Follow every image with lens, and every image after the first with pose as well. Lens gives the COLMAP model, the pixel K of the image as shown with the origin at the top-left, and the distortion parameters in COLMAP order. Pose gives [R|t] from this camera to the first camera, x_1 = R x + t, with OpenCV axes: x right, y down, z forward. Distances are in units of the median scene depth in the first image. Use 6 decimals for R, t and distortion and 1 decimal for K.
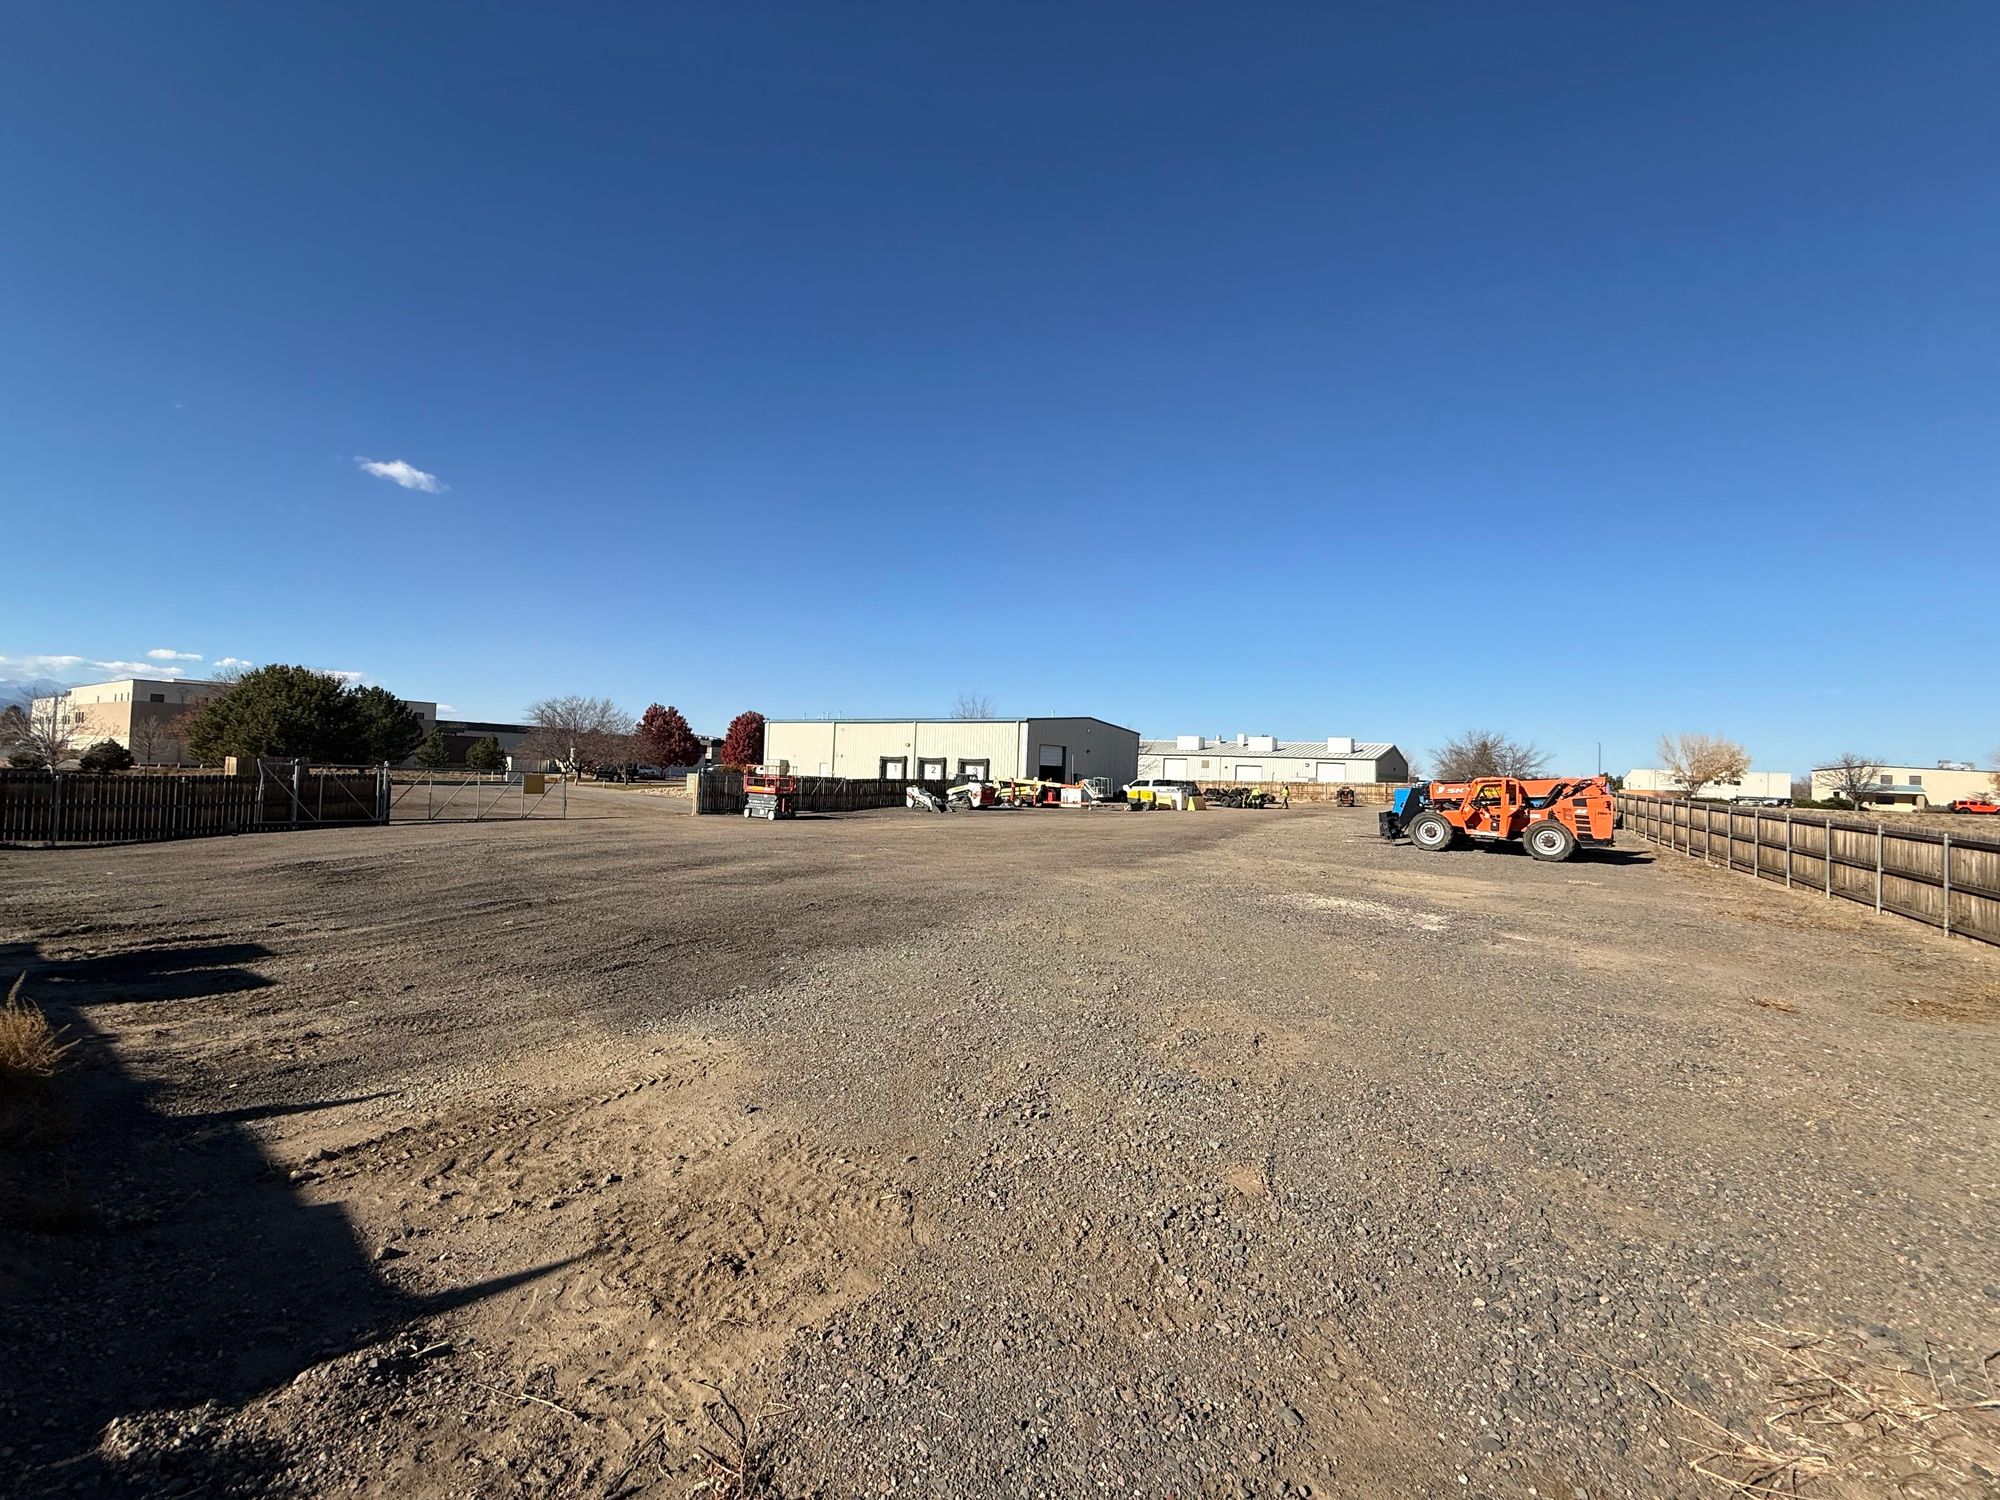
lens RADIAL K [[795.3, 0, 995.2], [0, 795.3, 775.3], [0, 0, 1]] dist [-0.001409, 0.000486]
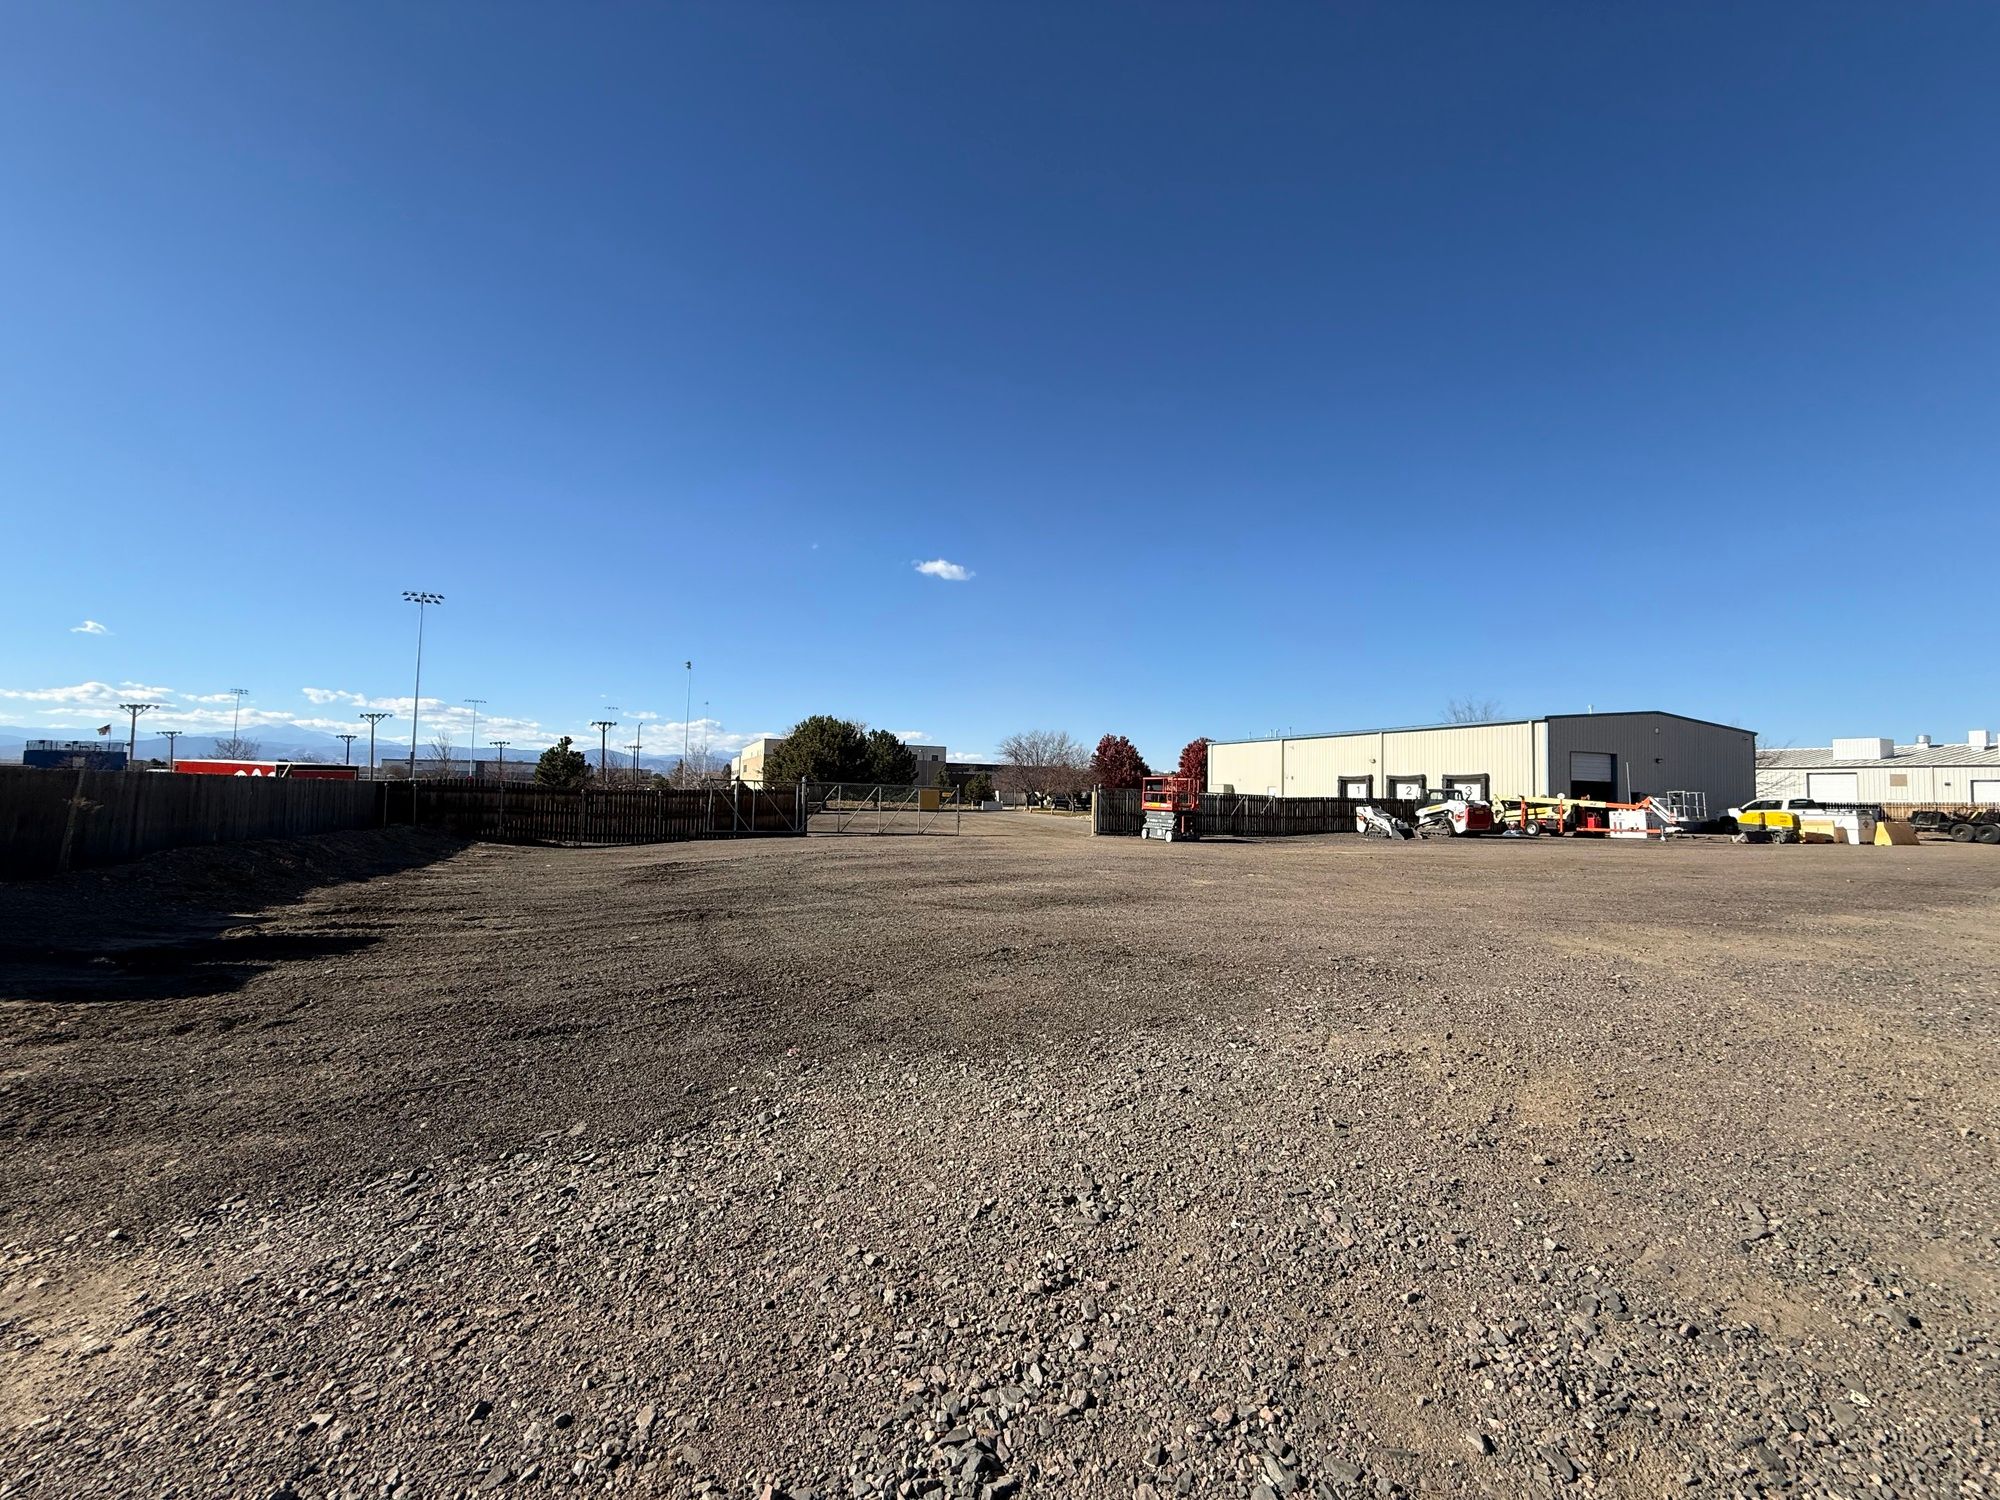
lens RADIAL K [[795.3, 0, 993.7], [0, 795.3, 750.2], [0, 0, 1]] dist [-0.001409, 0.000486]
pose [[0.833355, -0.046323, -0.550794, 0.064240], [0.004173, 0.996981, -0.077533, 0.048836], [0.552722, 0.062314, 0.831032, 0.391619]]
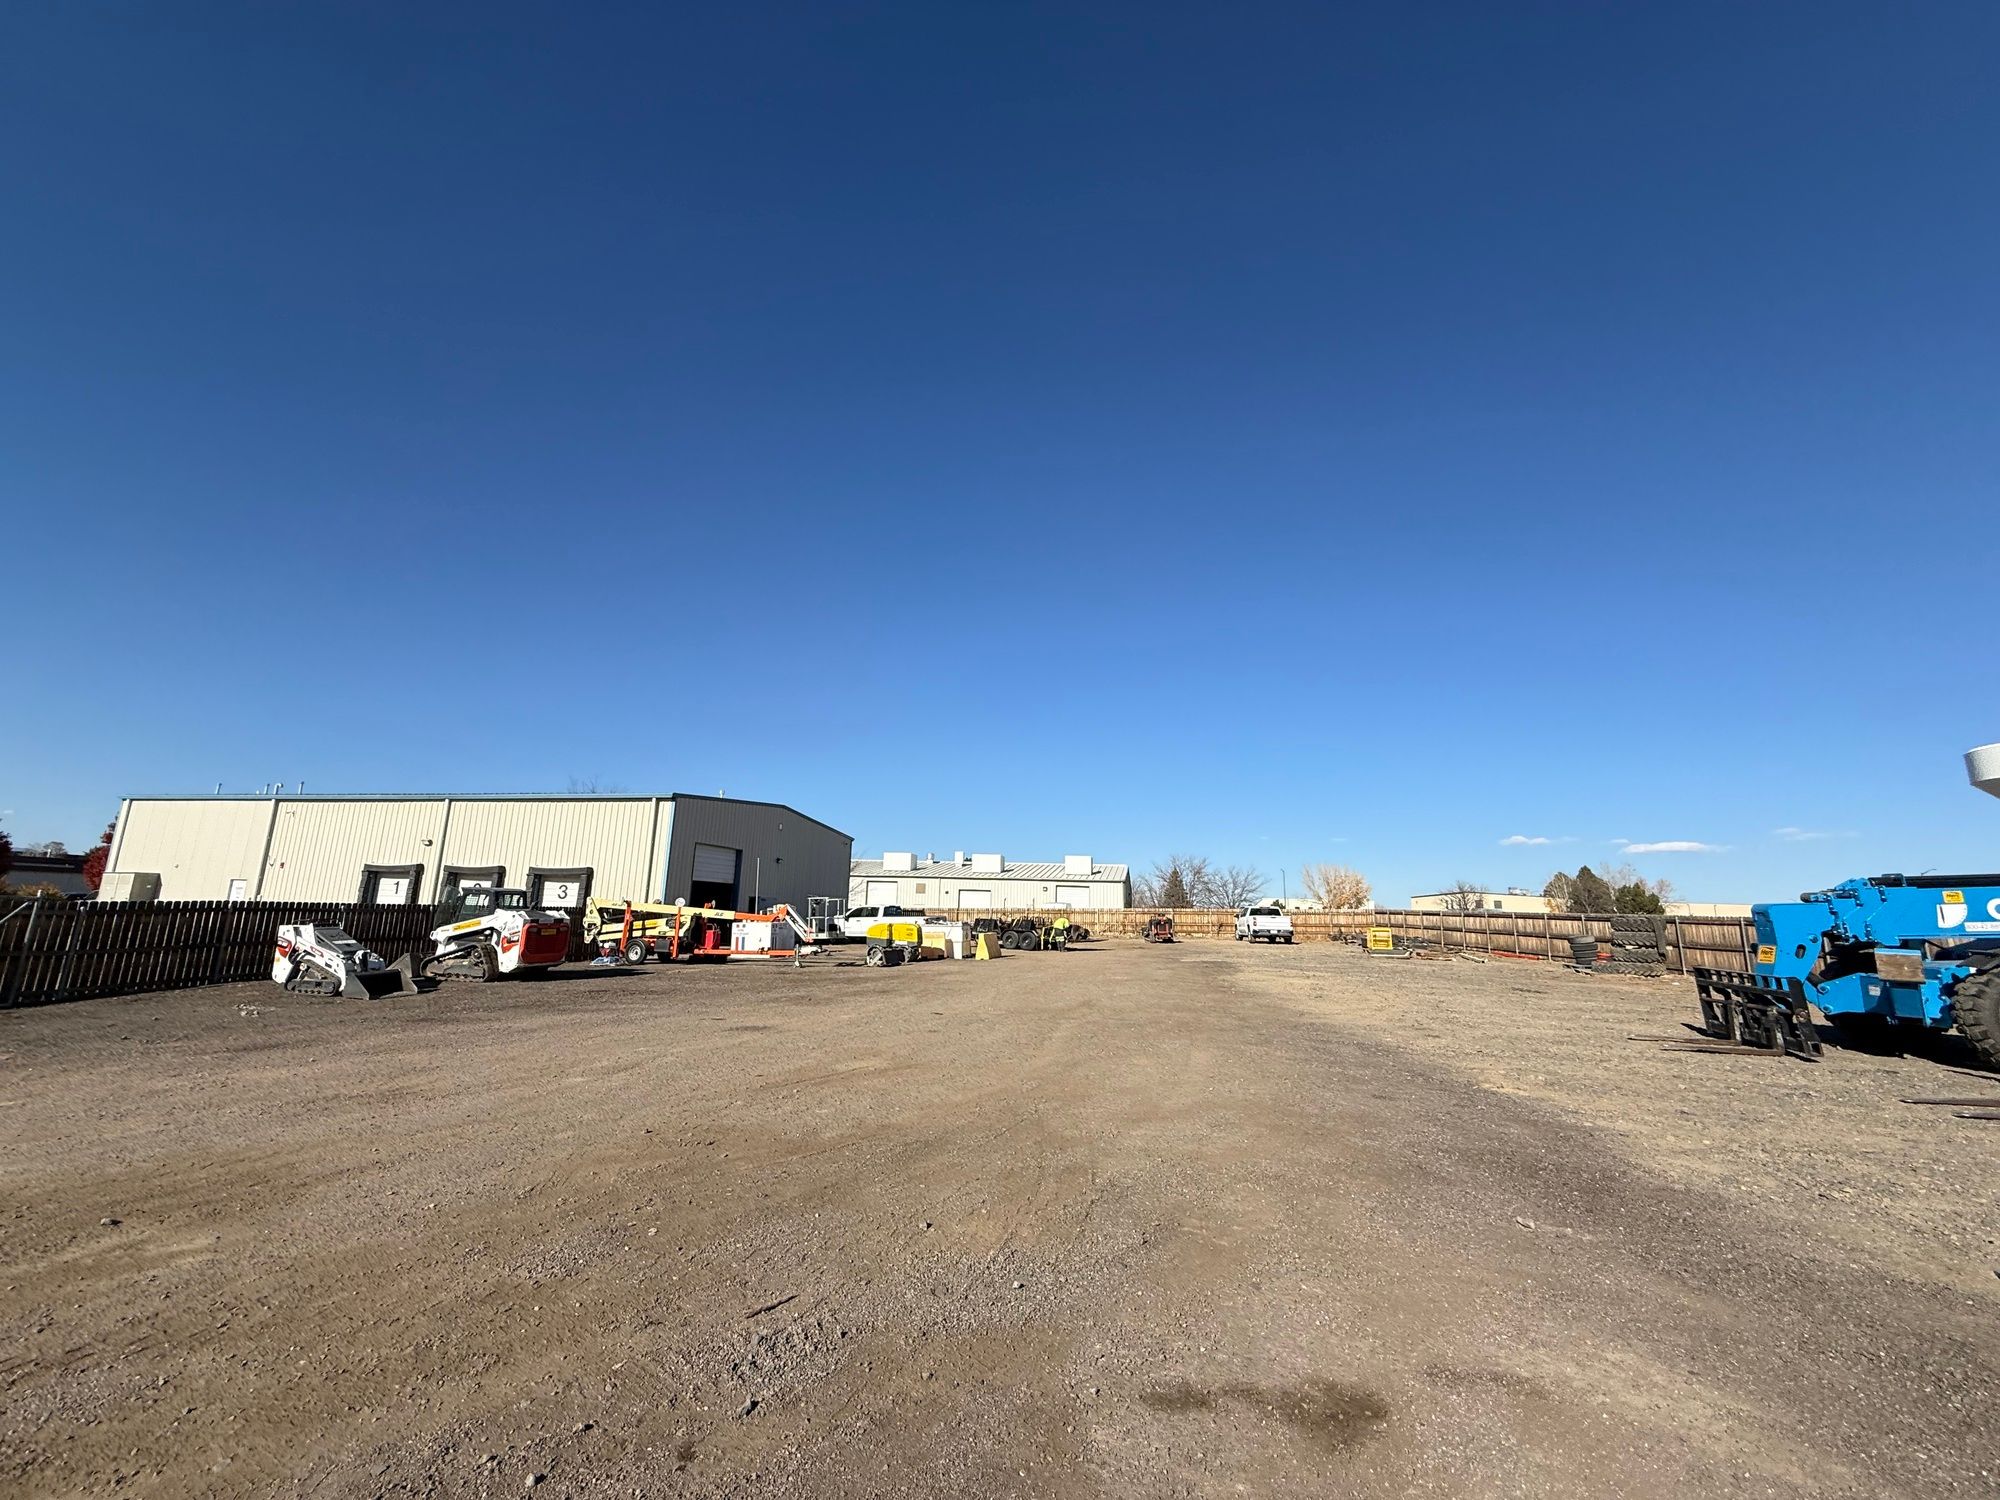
lens RADIAL K [[795.3, 0, 997.3], [0, 795.3, 753.9], [0, 0, 1]] dist [-0.001409, 0.000486]
pose [[0.915610, 0.068402, 0.396206, 0.088869], [0.008618, 0.981857, -0.189428, 0.027188], [-0.401974, 0.176857, 0.898409, 1.412926]]
